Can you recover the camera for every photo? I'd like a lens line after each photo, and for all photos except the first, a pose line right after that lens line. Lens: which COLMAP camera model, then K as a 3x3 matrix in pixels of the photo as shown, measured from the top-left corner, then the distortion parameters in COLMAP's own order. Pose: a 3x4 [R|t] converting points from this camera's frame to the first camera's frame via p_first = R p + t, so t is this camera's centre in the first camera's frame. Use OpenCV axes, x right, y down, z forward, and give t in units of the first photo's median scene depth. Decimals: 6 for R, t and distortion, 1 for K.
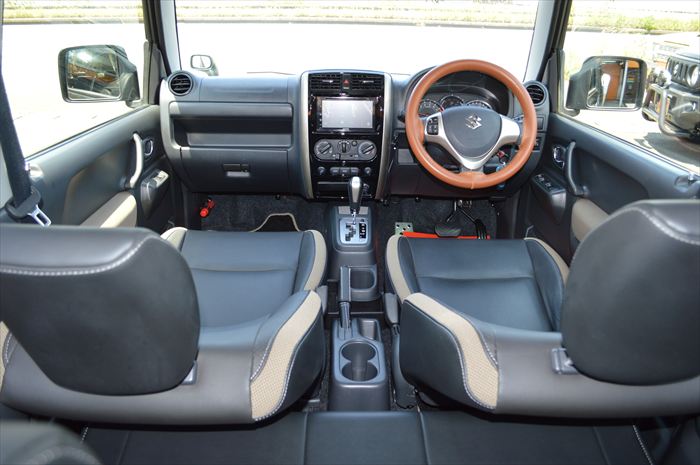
lens RADIAL K [[537.1, 0, 350.0], [0, 537.1, 232.5], [0, 0, 1]] dist [-0.060846, 0.001447]
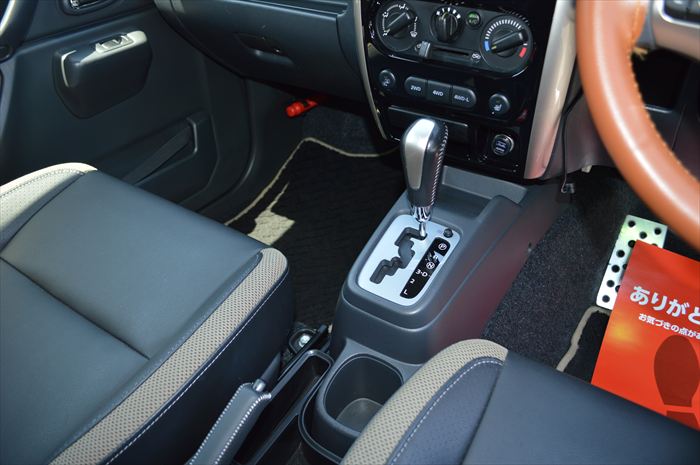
lens RADIAL K [[548.0, 0, 350.7], [0, 548.0, 202.3], [0, 0, 1]] dist [-0.063639, -0.002670]
pose [[0.824690, 0.289383, -0.485946, 0.149073], [-0.199917, 0.952876, 0.228167, -0.118451], [0.529074, -0.091018, 0.843680, 0.657539]]
